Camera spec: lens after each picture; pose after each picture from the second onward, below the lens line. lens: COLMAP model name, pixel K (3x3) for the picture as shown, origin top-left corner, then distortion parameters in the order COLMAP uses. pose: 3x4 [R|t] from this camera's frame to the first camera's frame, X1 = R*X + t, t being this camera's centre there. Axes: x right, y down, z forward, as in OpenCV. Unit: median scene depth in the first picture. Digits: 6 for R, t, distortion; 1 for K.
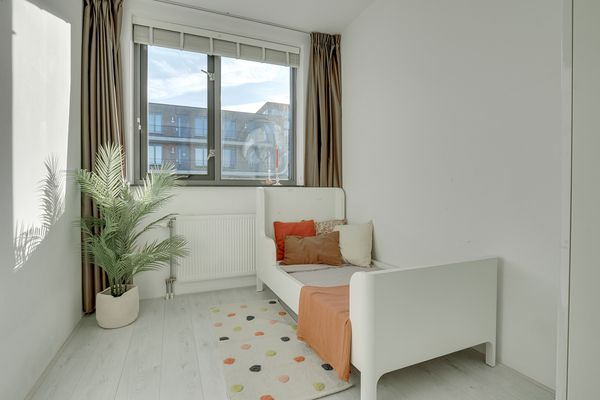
lens RADIAL K [[331.5, 0, 302.5], [0, 331.5, 200.9], [0, 0, 1]] dist [-0.015963, -0.000804]
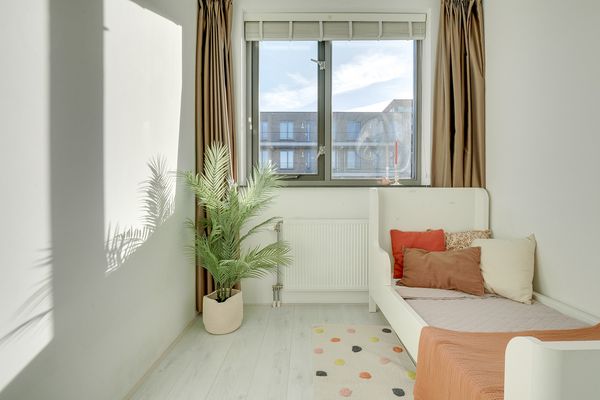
lens RADIAL K [[331.5, 0, 302.5], [0, 331.5, 200.9], [0, 0, 1]] dist [-0.015963, -0.000804]
pose [[0.930483, 0.008938, -0.366225, 0.010201], [-0.010510, 0.999942, -0.002298, -0.004640], [0.366184, 0.005987, 0.930523, 0.170898]]
